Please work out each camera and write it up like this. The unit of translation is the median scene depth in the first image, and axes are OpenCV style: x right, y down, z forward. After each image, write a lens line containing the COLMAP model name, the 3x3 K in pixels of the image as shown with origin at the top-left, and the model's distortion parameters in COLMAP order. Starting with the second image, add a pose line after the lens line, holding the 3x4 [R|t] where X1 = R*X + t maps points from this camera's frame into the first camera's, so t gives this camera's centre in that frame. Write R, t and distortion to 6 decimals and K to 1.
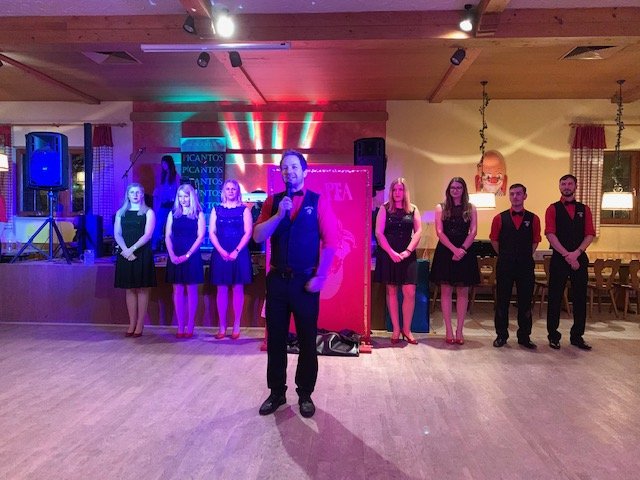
lens RADIAL K [[489.2, 0, 318.4], [0, 489.2, 235.1], [0, 0, 1]] dist [0.030397, -0.036555]
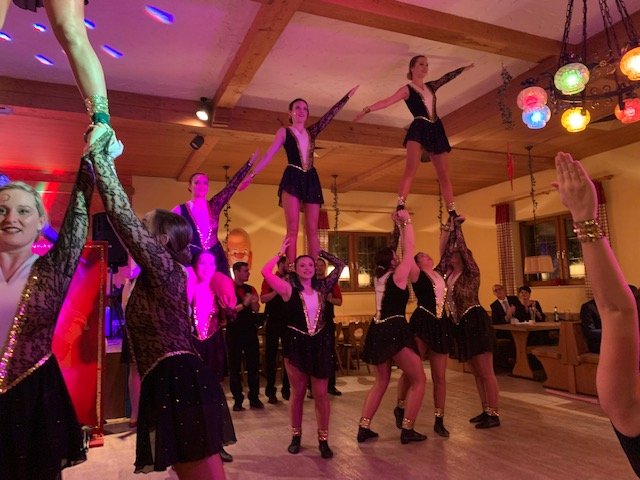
lens RADIAL K [[489.2, 0, 325.4], [0, 489.2, 236.4], [0, 0, 1]] dist [0.030397, -0.036555]
pose [[0.883484, 0.017011, 0.468152, 0.023302], [0.053766, 0.989055, -0.137404, 0.003377], [-0.465365, 0.146565, 0.872900, -0.028691]]
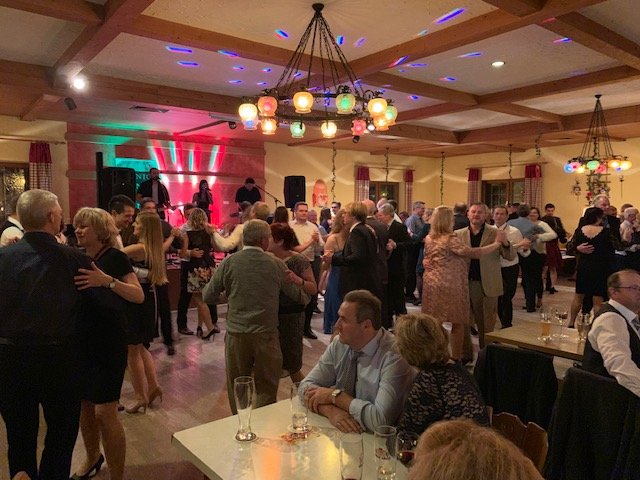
lens RADIAL K [[489.2, 0, 316.0], [0, 489.2, 238.0], [0, 0, 1]] dist [0.030397, -0.036555]
pose [[0.747919, -0.048614, 0.662007, -0.788490], [0.028232, 0.998742, 0.041445, -0.048849], [-0.663189, -0.012308, 0.748351, -0.214031]]
